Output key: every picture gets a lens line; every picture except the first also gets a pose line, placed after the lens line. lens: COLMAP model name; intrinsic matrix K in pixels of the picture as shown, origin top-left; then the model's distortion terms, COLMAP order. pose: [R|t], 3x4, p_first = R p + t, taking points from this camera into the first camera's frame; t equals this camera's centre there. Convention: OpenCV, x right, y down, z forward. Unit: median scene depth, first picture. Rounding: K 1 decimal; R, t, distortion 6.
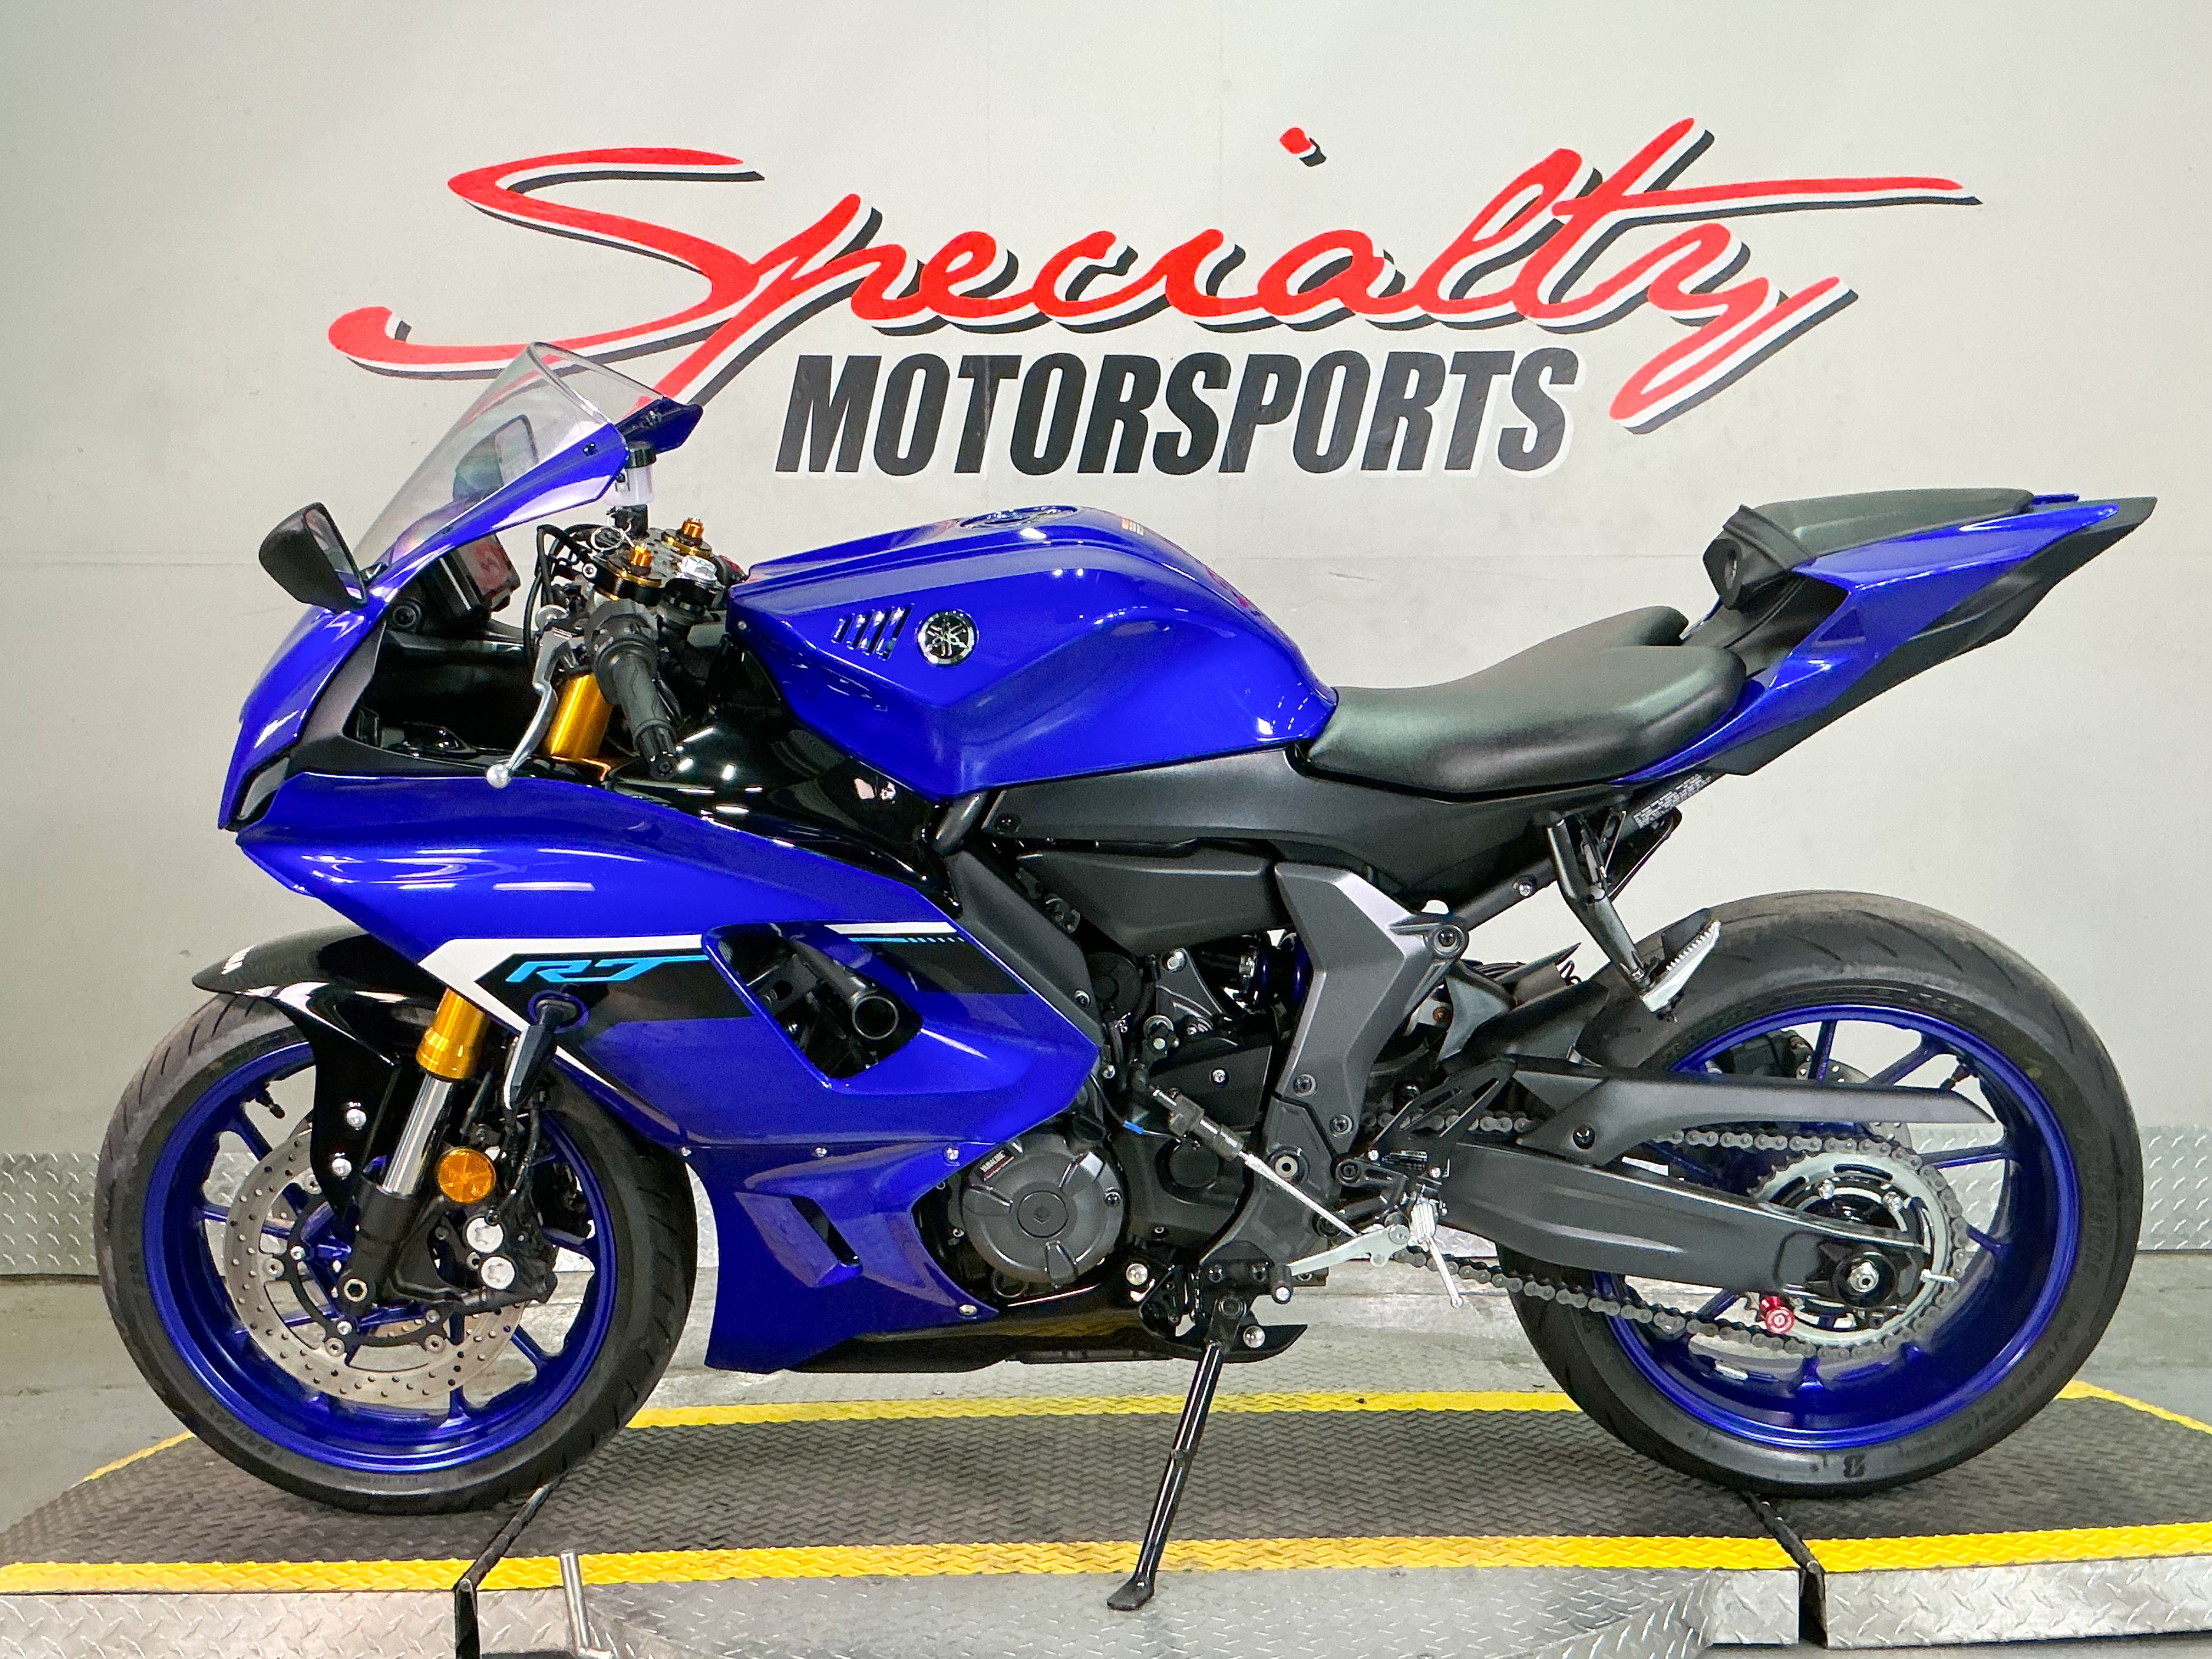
lens RADIAL K [[2452.3, 0, 1106.0], [0, 2452.3, 829.5], [0, 0, 1]] dist [0.183755, -0.433770]
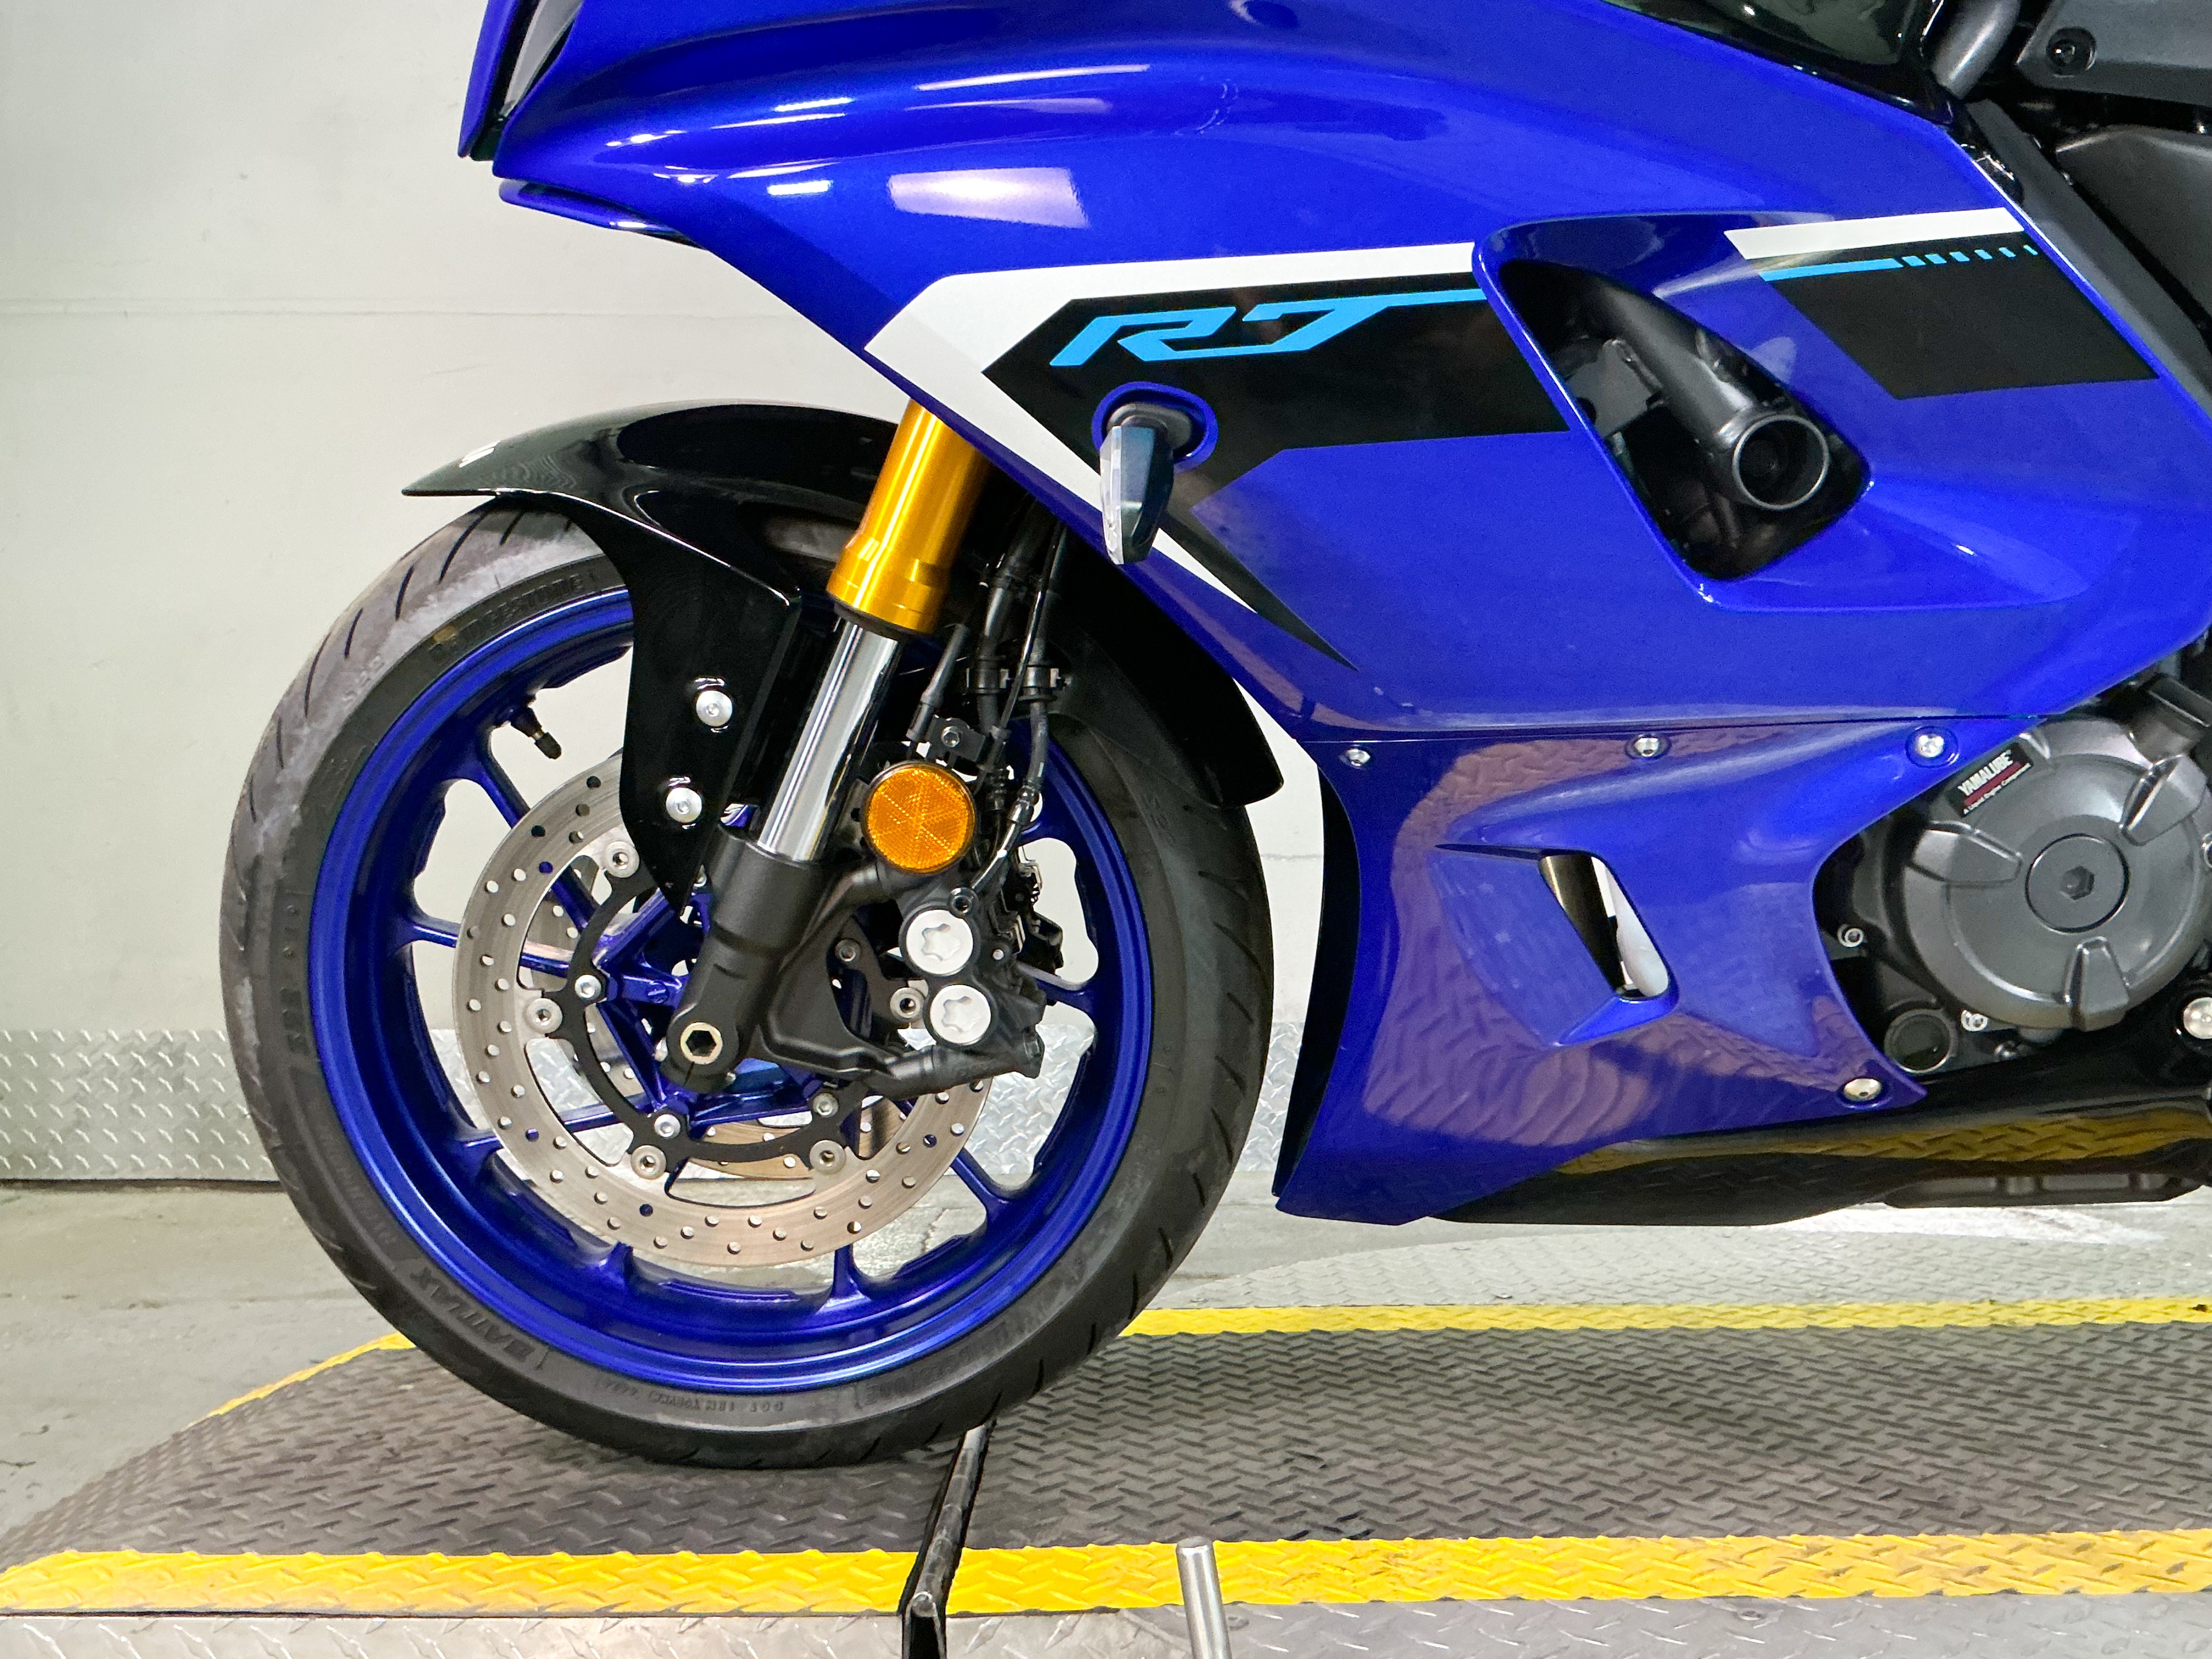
lens RADIAL K [[2070.1, 0, 1106.0], [0, 2070.1, 829.5], [0, 0, 1]] dist [0.153786, -0.354364]
pose [[0.999988, 0.003366, -0.003649, -0.204258], [-0.003500, 0.999295, -0.037382, 0.149532], [0.003520, 0.037395, 0.999294, 0.527162]]
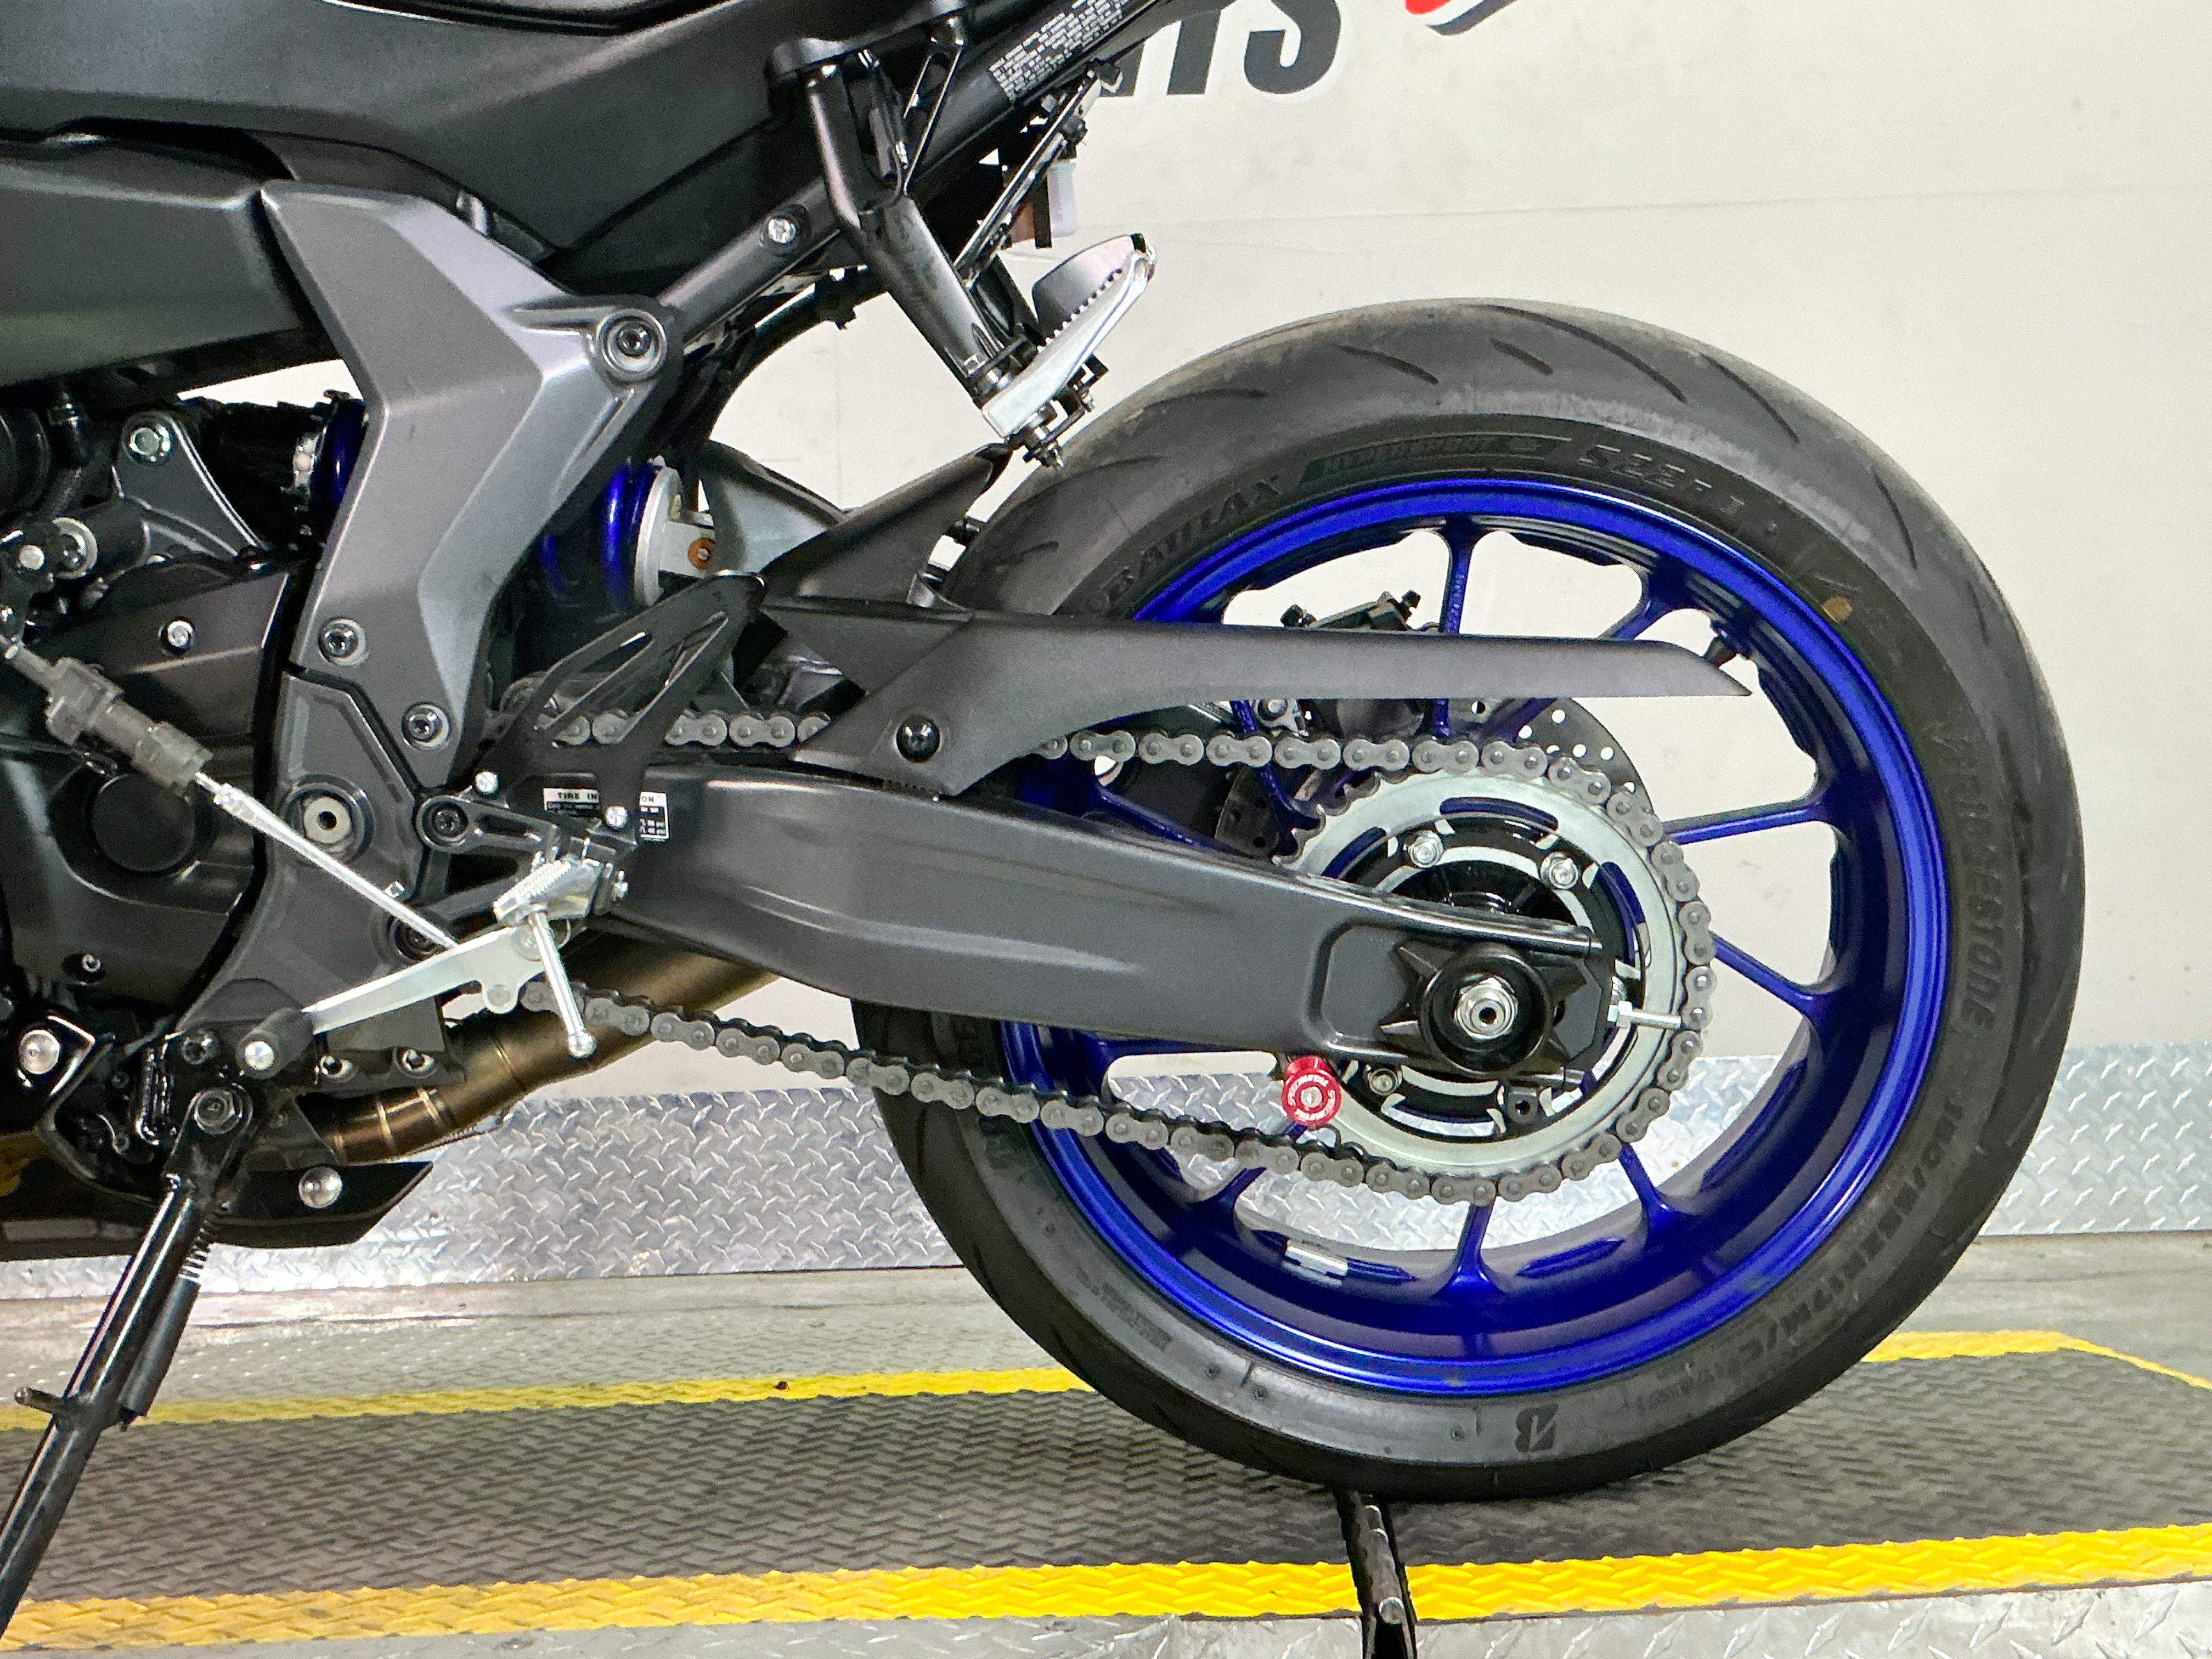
lens RADIAL K [[2693.4, 0, 1106.0], [0, 2693.4, 829.5], [0, 0, 1]] dist [0.135092, -0.016559]
pose [[0.999472, -0.018067, -0.026999, 0.227567], [0.016642, 0.998503, -0.052110, 0.159042], [0.027901, 0.051633, 0.998276, 0.433081]]
